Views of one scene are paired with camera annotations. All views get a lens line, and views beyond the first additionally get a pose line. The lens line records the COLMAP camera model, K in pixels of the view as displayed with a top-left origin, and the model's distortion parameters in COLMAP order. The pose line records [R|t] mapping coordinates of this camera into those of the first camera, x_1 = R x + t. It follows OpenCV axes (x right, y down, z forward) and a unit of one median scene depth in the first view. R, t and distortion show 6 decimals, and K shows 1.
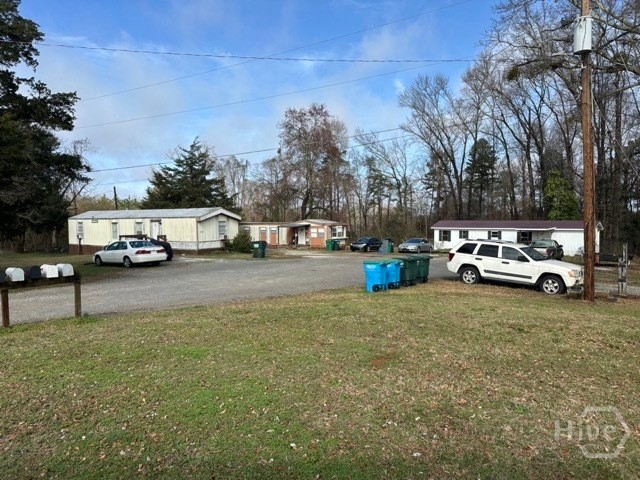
lens RADIAL K [[449.9, 0, 302.5], [0, 449.9, 239.3], [0, 0, 1]] dist [-0.002852, -0.008653]
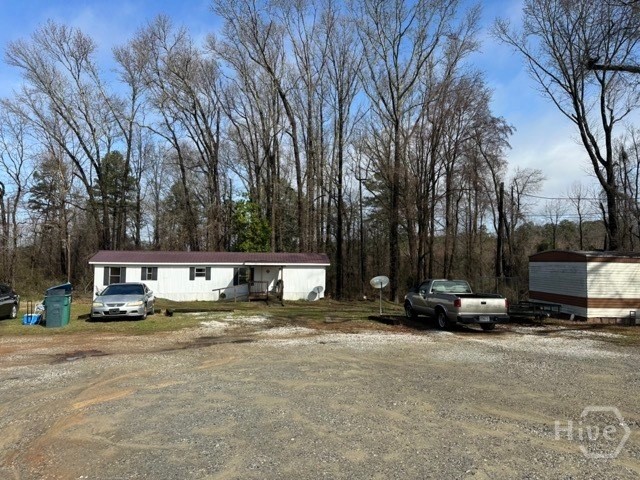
lens RADIAL K [[454.5, 0, 320.9], [0, 454.5, 242.3], [0, 0, 1]] dist [-0.002207, -0.009572]
pose [[0.627776, 0.035071, 0.777603, 0.053668], [0.025177, 0.997547, -0.065316, -0.015875], [-0.777987, 0.060581, 0.625353, 1.009368]]
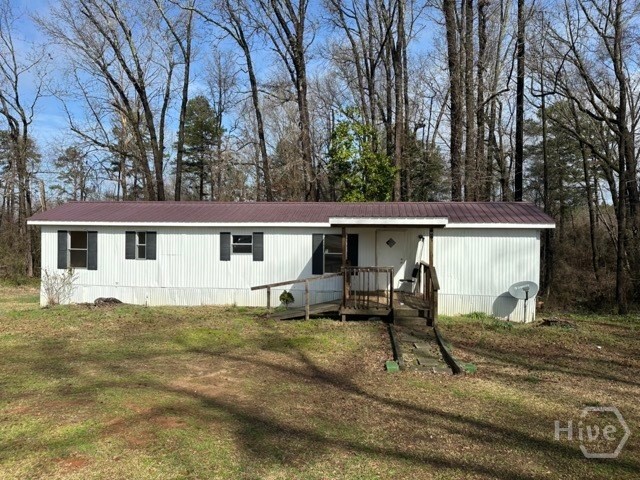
lens RADIAL K [[454.5, 0, 320.9], [0, 454.5, 242.3], [0, 0, 1]] dist [-0.002207, -0.009572]
pose [[0.805415, -0.002051, 0.592708, 0.656427], [0.014511, 0.999762, -0.016260, -0.014184], [-0.592533, 0.021697, 0.805254, 1.635704]]
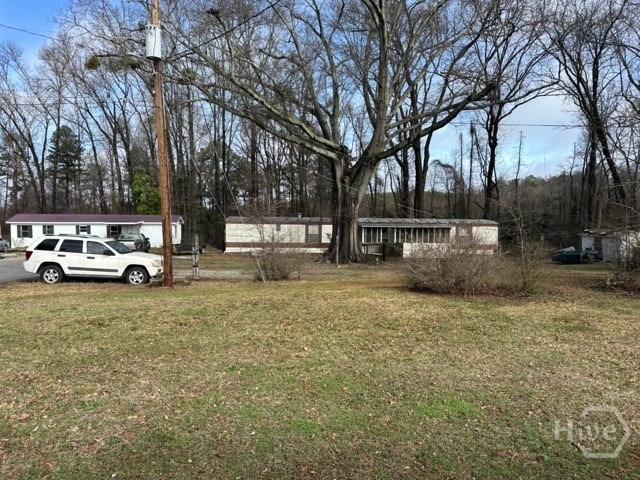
lens RADIAL K [[454.5, 0, 320.9], [0, 454.5, 242.3], [0, 0, 1]] dist [-0.002207, -0.009572]
pose [[0.635548, -0.040223, 0.771013, 0.008878], [0.025482, 0.999191, 0.031121, 0.000688], [-0.771641, -0.000132, 0.636059, -0.003265]]
